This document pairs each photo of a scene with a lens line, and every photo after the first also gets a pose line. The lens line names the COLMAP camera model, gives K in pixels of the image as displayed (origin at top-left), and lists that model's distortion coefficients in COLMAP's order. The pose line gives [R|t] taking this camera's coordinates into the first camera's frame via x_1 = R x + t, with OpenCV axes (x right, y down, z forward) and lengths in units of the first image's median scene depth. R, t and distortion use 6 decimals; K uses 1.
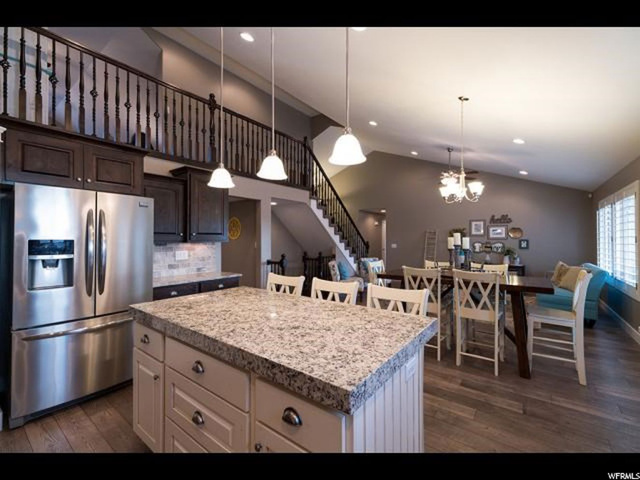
lens RADIAL K [[276.3, 0, 321.6], [0, 276.3, 240.1], [0, 0, 1]] dist [0.008800, -0.002540]
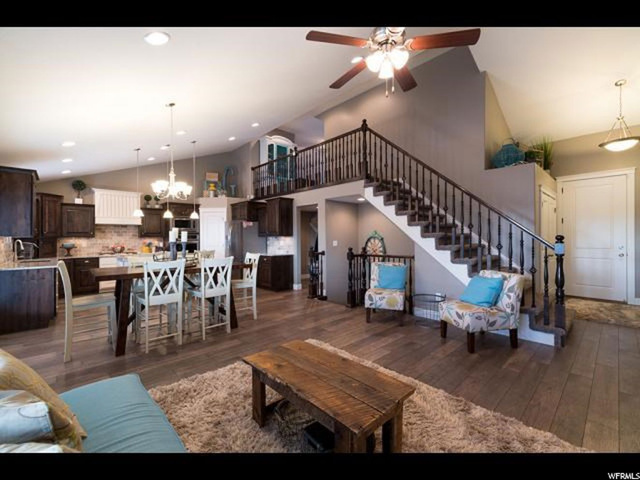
lens RADIAL K [[276.3, 0, 323.0], [0, 276.3, 237.2], [0, 0, 1]] dist [0.008800, -0.002540]
pose [[-0.166812, -0.001546, -0.985988, 0.721985], [0.000055, 0.999999, -0.001577, 0.008918], [0.985989, -0.000317, -0.166812, 0.857764]]
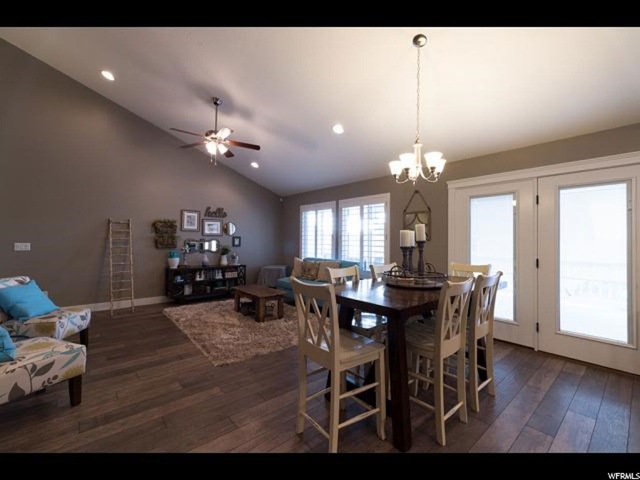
lens RADIAL K [[276.3, 0, 323.0], [0, 276.3, 239.2], [0, 0, 1]] dist [0.008800, -0.002540]
pose [[0.220164, 0.004087, 0.975454, -0.121680], [-0.006187, 0.999977, -0.002794, 0.008035], [-0.975443, -0.005420, 0.220185, 0.522512]]
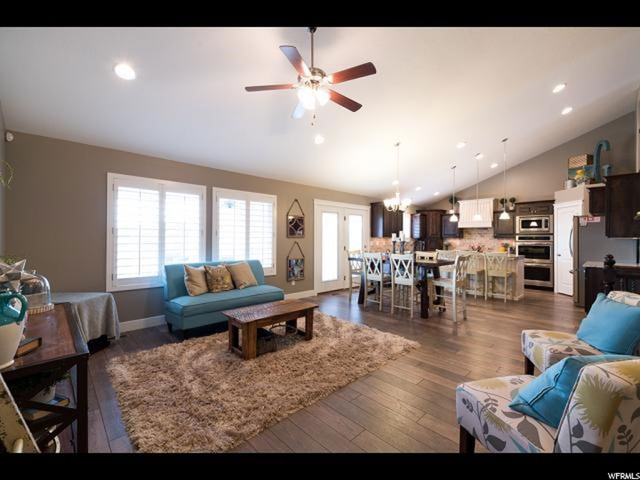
lens RADIAL K [[276.3, 0, 318.6], [0, 276.3, 237.6], [0, 0, 1]] dist [0.008800, -0.002540]
pose [[-0.985080, -0.006351, 0.171977, 0.327629], [-0.006037, 0.999979, 0.002351, 0.006528], [-0.171989, 0.001278, -0.985098, 1.258325]]
